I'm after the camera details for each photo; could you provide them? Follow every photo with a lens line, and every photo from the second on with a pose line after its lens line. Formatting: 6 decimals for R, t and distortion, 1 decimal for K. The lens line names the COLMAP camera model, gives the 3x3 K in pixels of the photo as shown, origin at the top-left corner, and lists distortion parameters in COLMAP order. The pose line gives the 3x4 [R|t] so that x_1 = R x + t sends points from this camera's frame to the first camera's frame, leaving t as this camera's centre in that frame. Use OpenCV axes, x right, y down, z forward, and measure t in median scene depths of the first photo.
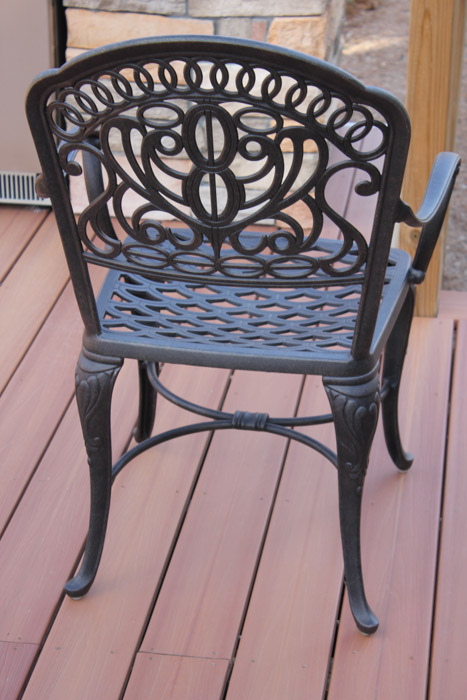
lens RADIAL K [[1685.9, 0, 233.5], [0, 1685.9, 350.0], [0, 0, 1]] dist [0.044850, 0.769842]
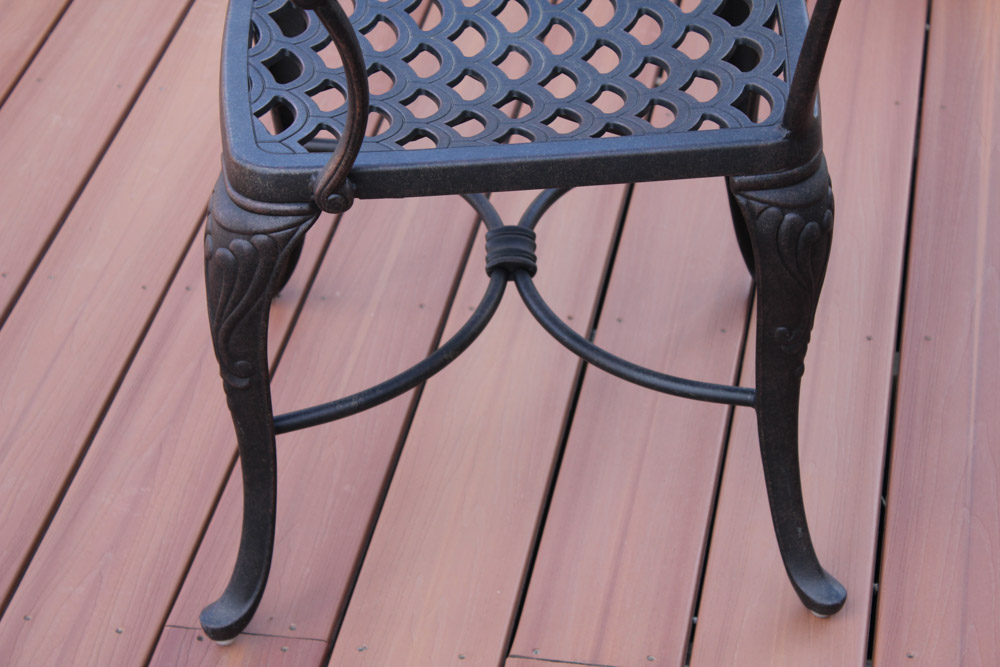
lens RADIAL K [[2408.4, 0, 500.0], [0, 2408.4, 333.5], [0, 0, 1]] dist [0.044850, 0.769842]
pose [[0.998542, -0.014111, -0.052106, -0.013626], [0.023348, 0.983172, 0.181183, -0.049396], [0.048672, -0.182136, 0.982068, 0.201756]]
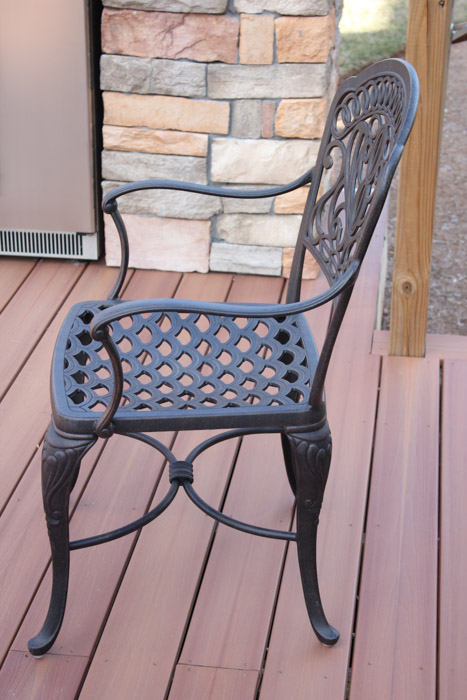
lens RADIAL K [[1368.3, 0, 233.5], [0, 1368.3, 350.0], [0, 0, 1]] dist [0.090974, 0.019999]
pose [[0.999960, -0.002093, 0.008726, -0.020944], [0.002198, 0.999925, -0.012049, -0.014561], [-0.008700, 0.012068, 0.999889, 0.065589]]
